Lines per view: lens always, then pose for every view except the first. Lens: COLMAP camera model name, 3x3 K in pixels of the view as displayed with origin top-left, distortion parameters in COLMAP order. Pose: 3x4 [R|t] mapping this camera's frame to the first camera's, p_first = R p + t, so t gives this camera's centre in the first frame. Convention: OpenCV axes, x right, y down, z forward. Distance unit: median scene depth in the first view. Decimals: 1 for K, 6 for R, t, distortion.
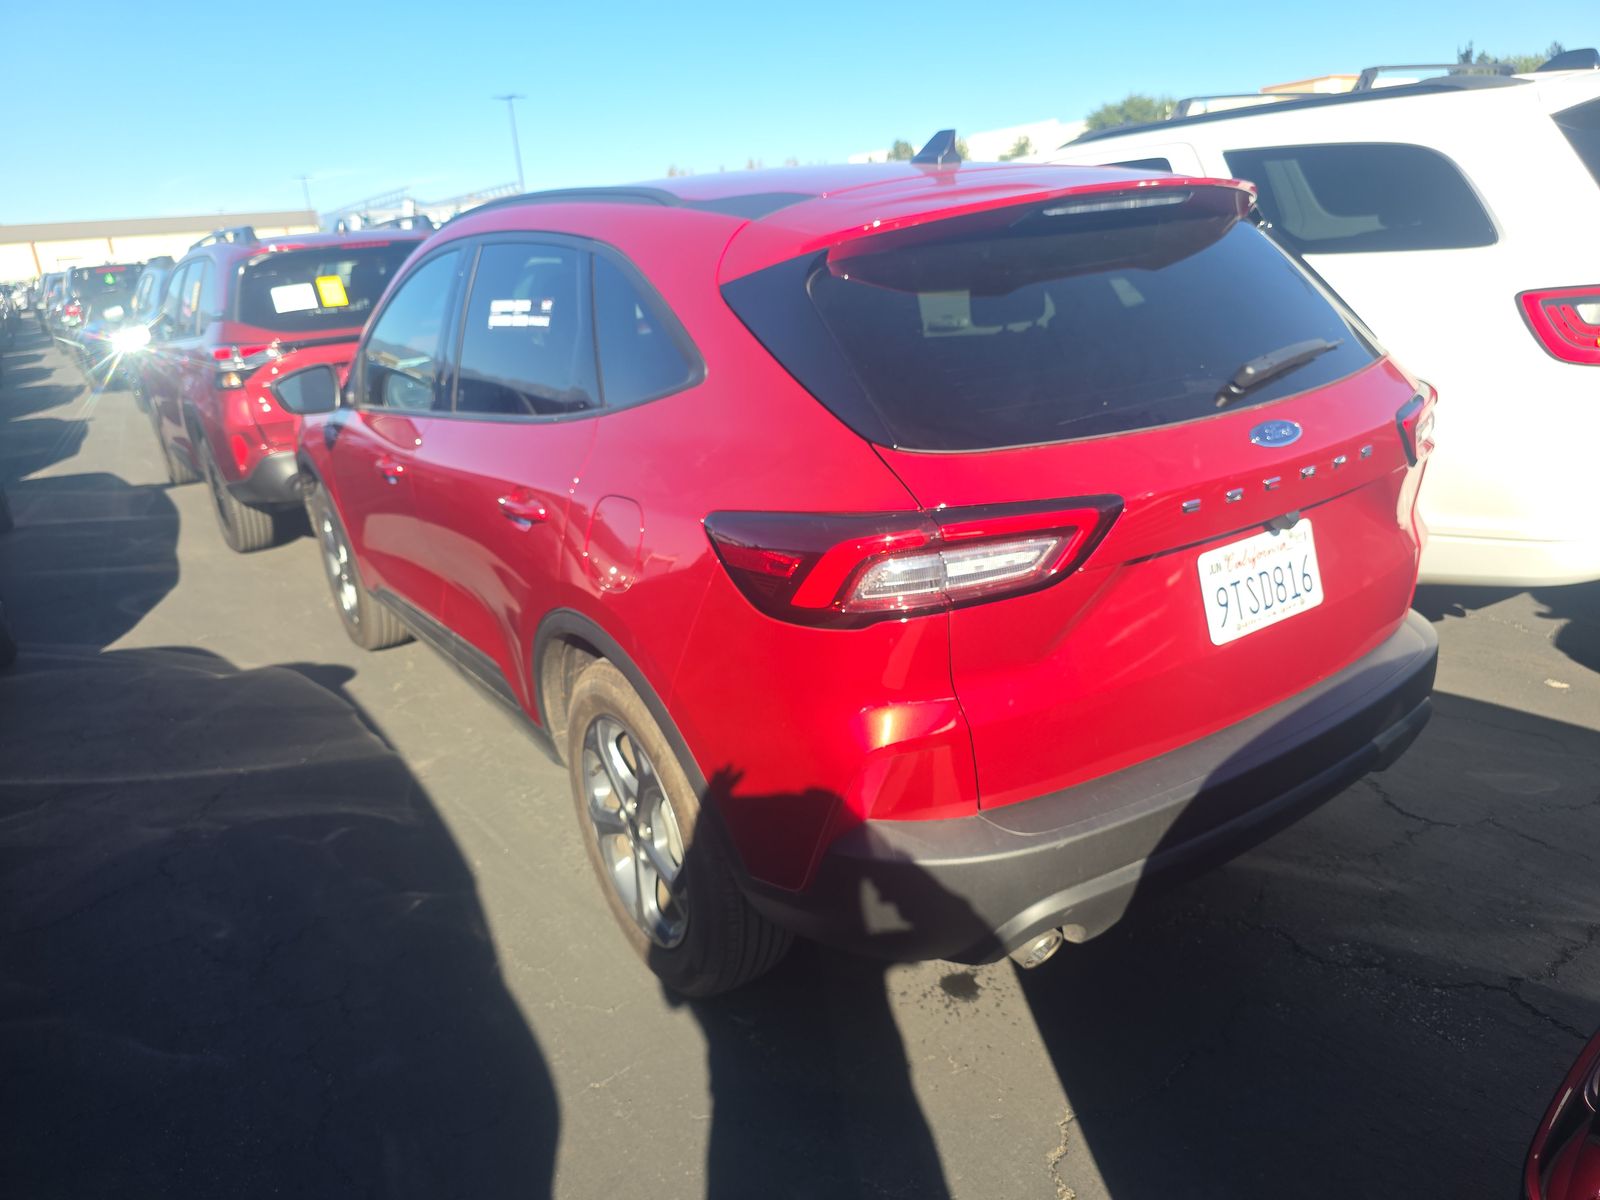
lens RADIAL K [[1104.9, 0, 790.8], [0, 1104.9, 598.7], [0, 0, 1]] dist [0.034013, -0.030078]
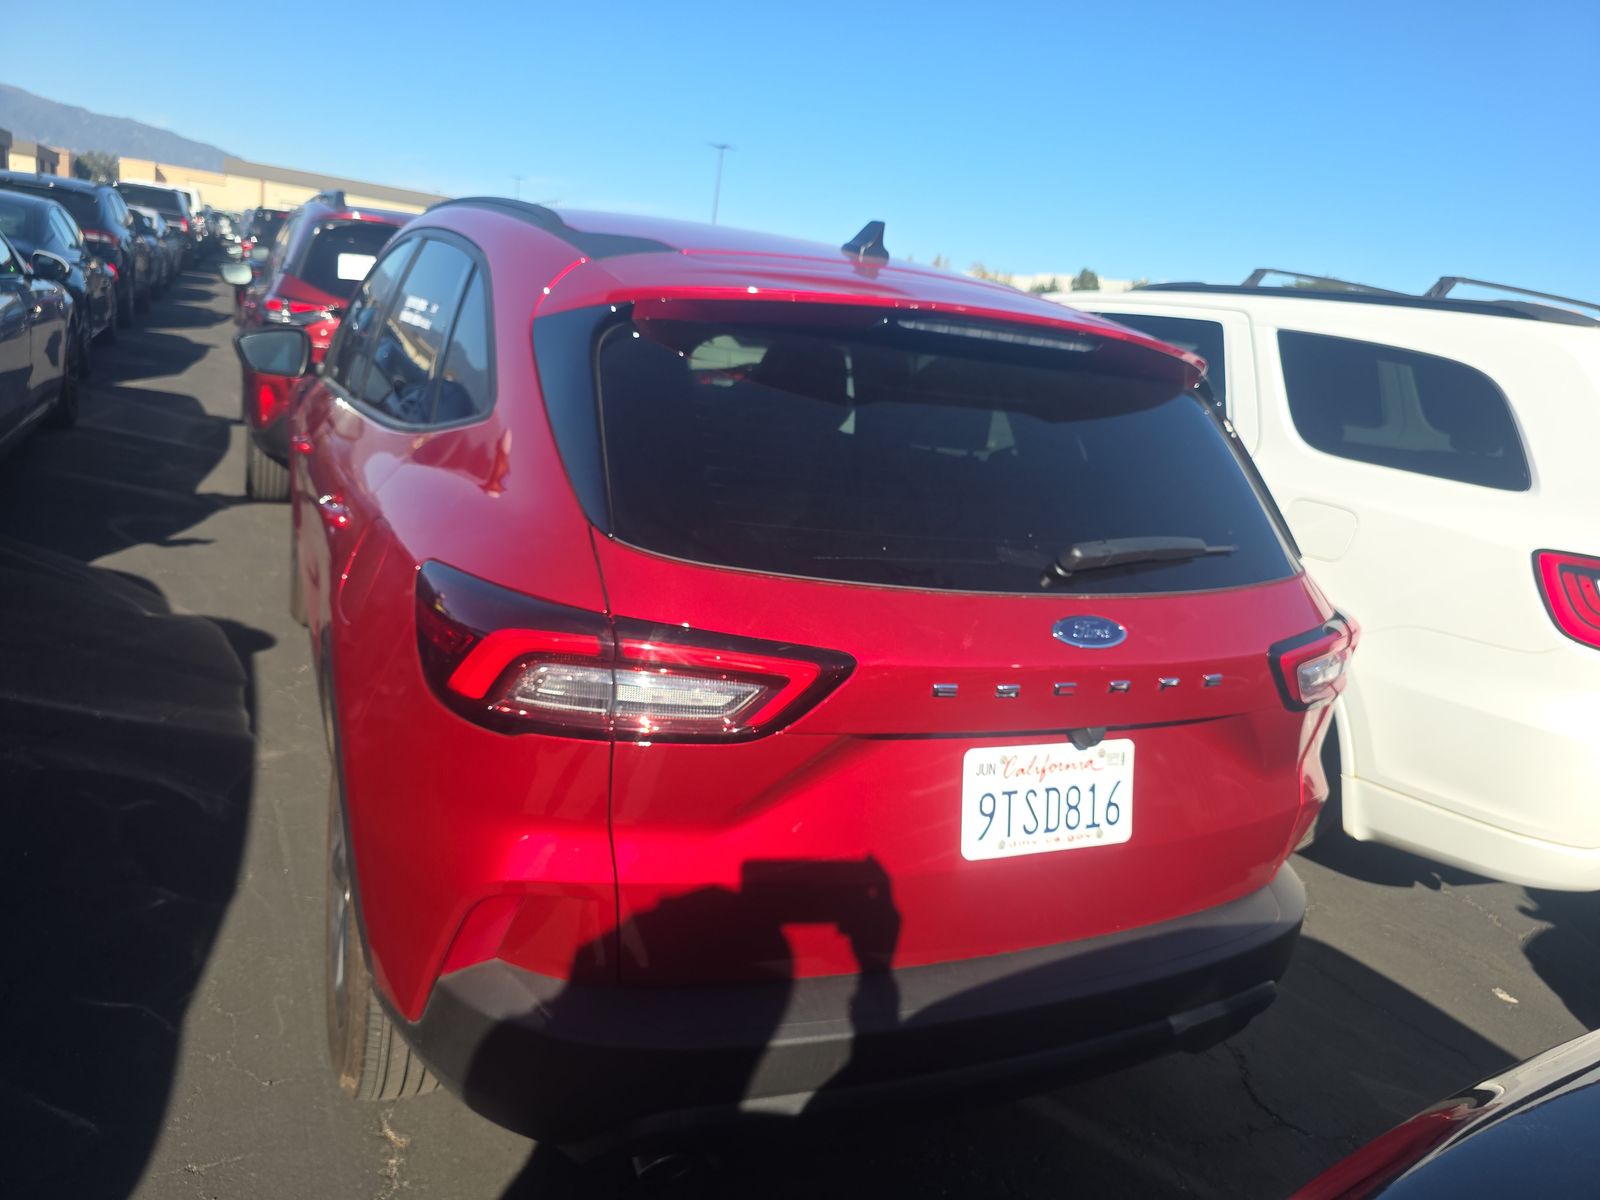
lens RADIAL K [[1104.9, 0, 806.0], [0, 1104.9, 602.7], [0, 0, 1]] dist [0.034013, -0.030078]
pose [[0.966905, 0.243049, -0.077598, 0.228885], [-0.247542, 0.967335, -0.054646, -0.056537], [0.061782, 0.072047, 0.995486, 0.117805]]
